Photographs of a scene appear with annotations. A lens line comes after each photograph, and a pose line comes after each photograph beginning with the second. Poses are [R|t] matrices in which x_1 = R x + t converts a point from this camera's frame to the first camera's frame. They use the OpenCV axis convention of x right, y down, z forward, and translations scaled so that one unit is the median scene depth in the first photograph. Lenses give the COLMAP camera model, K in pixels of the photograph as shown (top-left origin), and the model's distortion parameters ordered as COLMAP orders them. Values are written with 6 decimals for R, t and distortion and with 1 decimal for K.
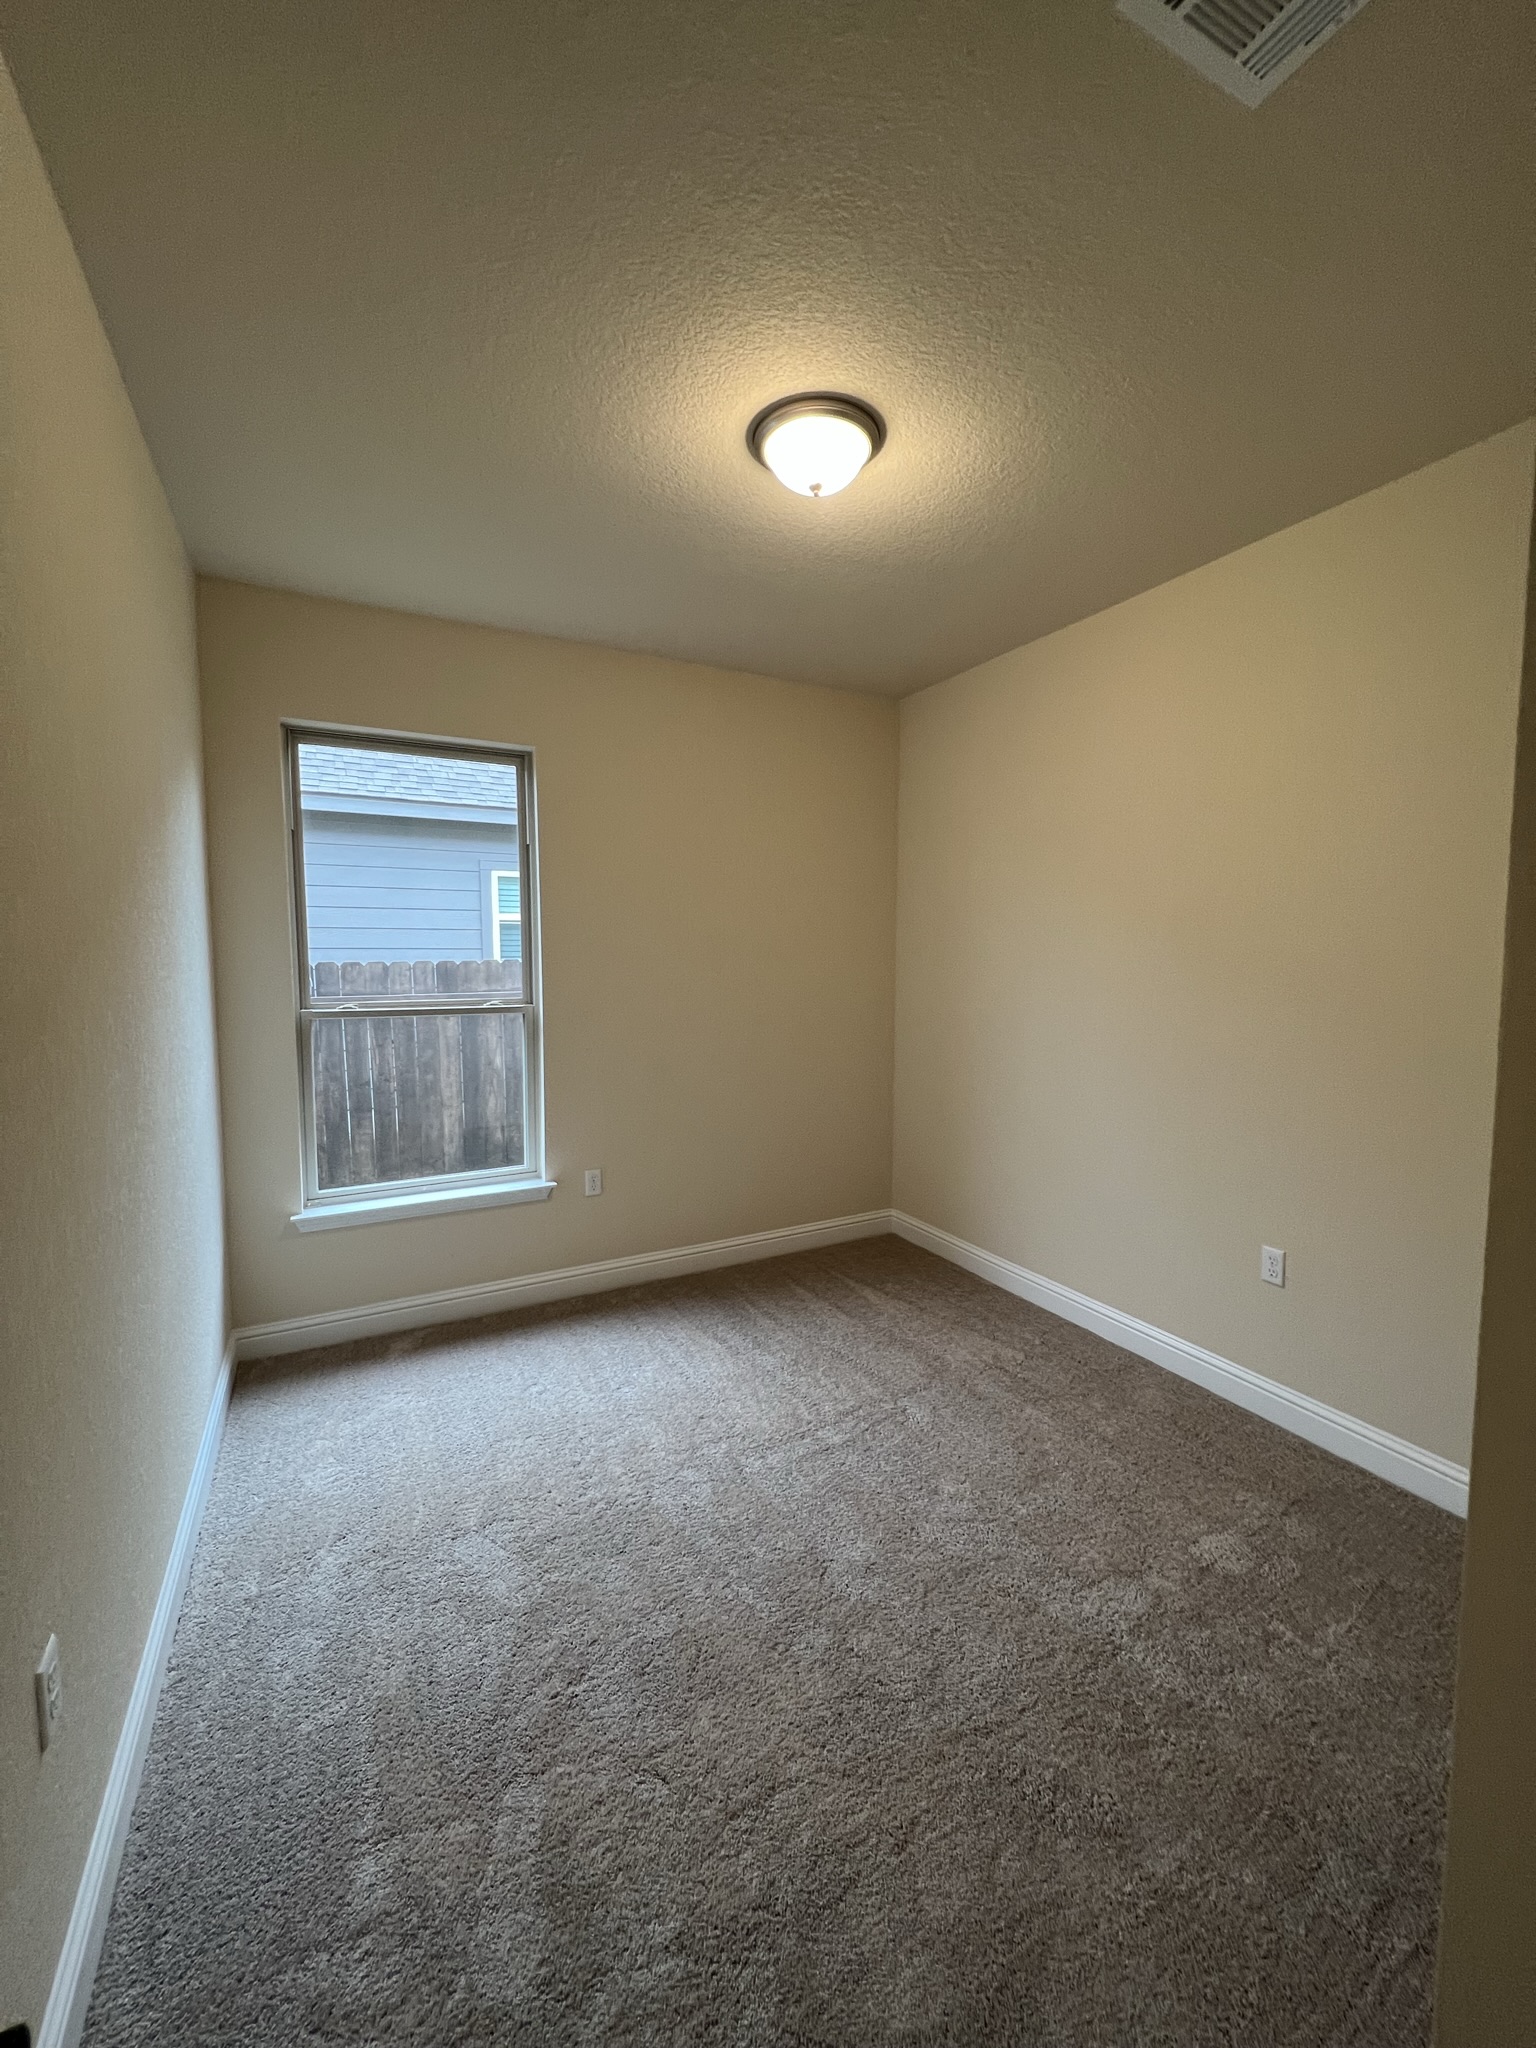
lens RADIAL K [[816.2, 0, 768.0], [0, 816.2, 1024.0], [0, 0, 1]] dist [-0.000226, 0.000114]
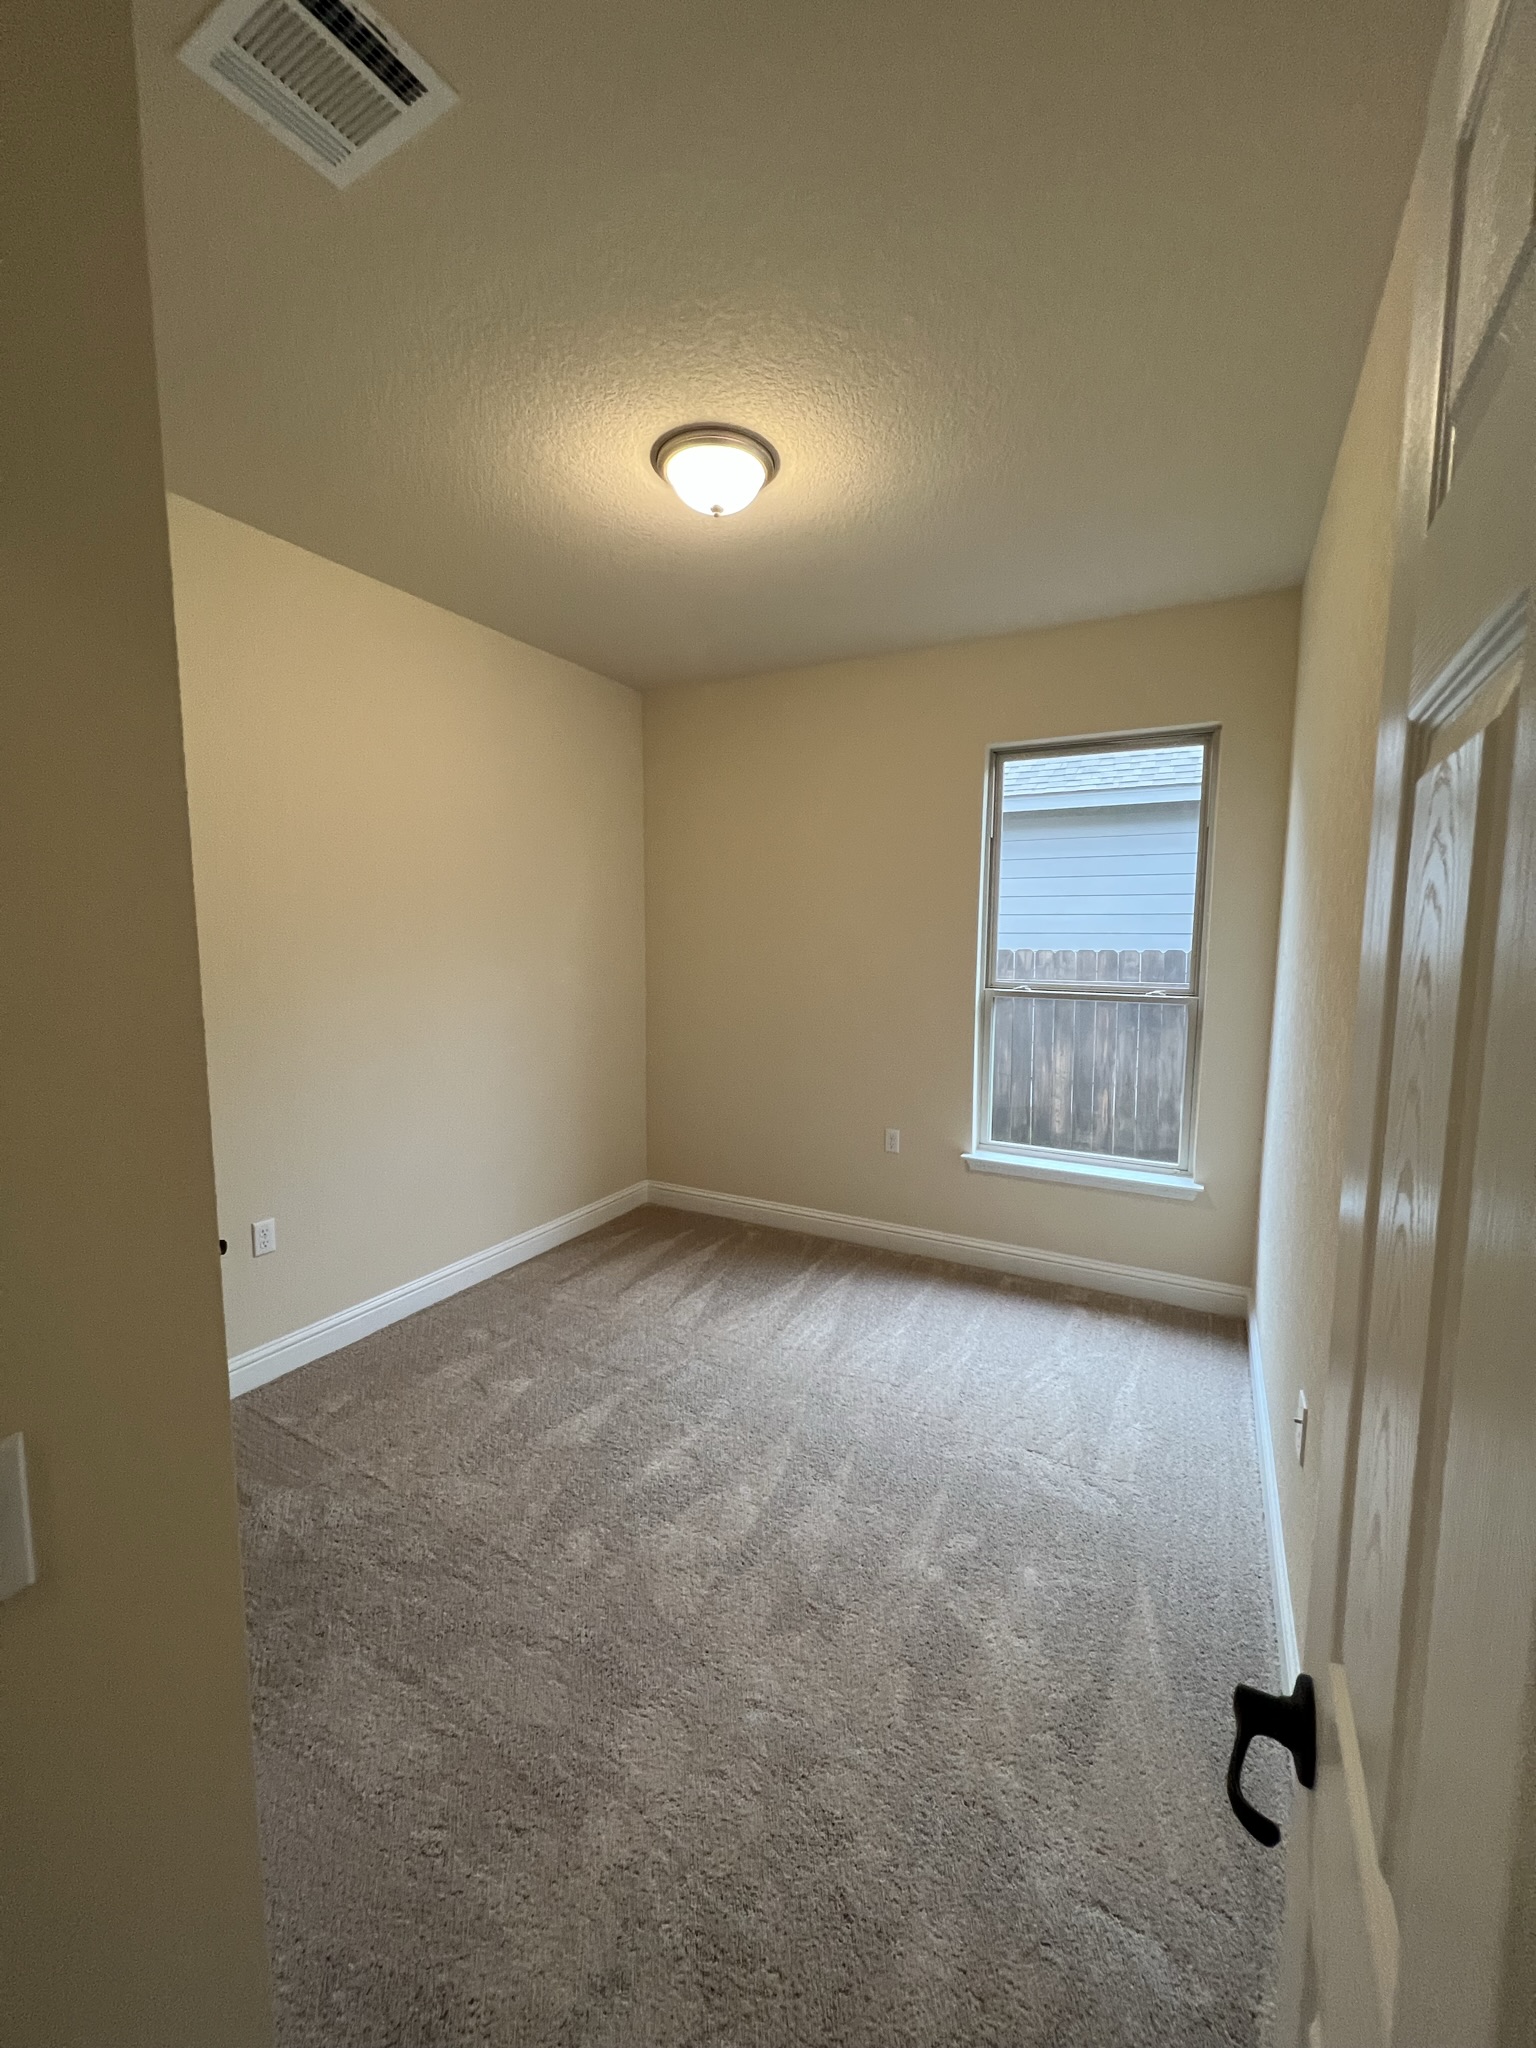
lens RADIAL K [[807.1, 0, 805.0], [0, 807.1, 1019.6], [0, 0, 1]] dist [0.001808, 0.000277]
pose [[0.563843, 0.092736, -0.820659, 0.744316], [-0.079702, 0.995148, 0.057694, -0.045154], [0.822027, 0.032878, 0.568498, 0.313303]]
